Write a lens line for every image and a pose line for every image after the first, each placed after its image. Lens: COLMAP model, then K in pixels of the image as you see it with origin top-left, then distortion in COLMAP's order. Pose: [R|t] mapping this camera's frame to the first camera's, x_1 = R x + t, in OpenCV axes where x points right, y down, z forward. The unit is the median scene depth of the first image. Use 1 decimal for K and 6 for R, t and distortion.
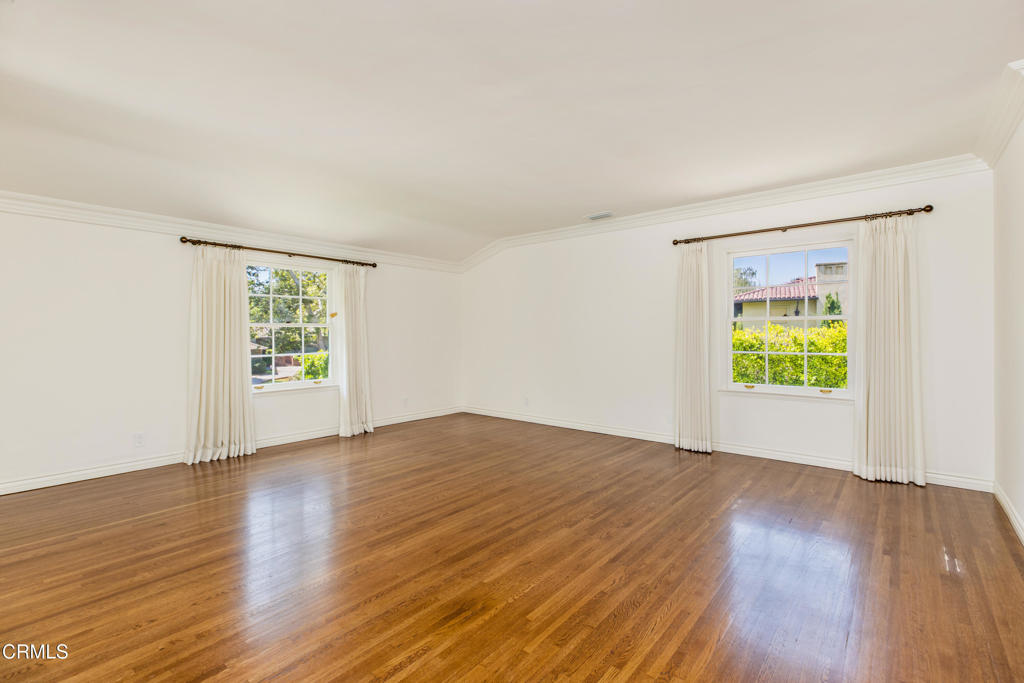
lens RADIAL K [[462.0, 0, 527.1], [0, 462.0, 328.8], [0, 0, 1]] dist [0.004624, 0.000083]
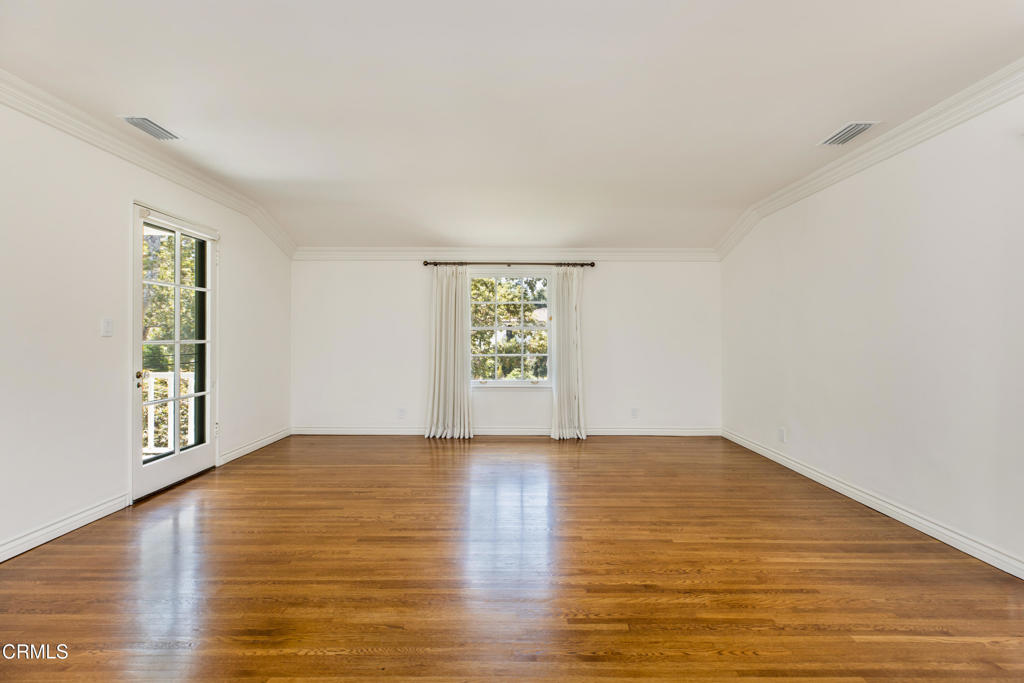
lens RADIAL K [[462.0, 0, 514.5], [0, 462.0, 339.7], [0, 0, 1]] dist [0.004624, 0.000083]
pose [[0.635127, 0.010550, -0.772336, 0.413589], [0.003116, 0.999864, 0.016220, 0.001044], [0.772402, -0.012709, 0.635007, 0.369325]]
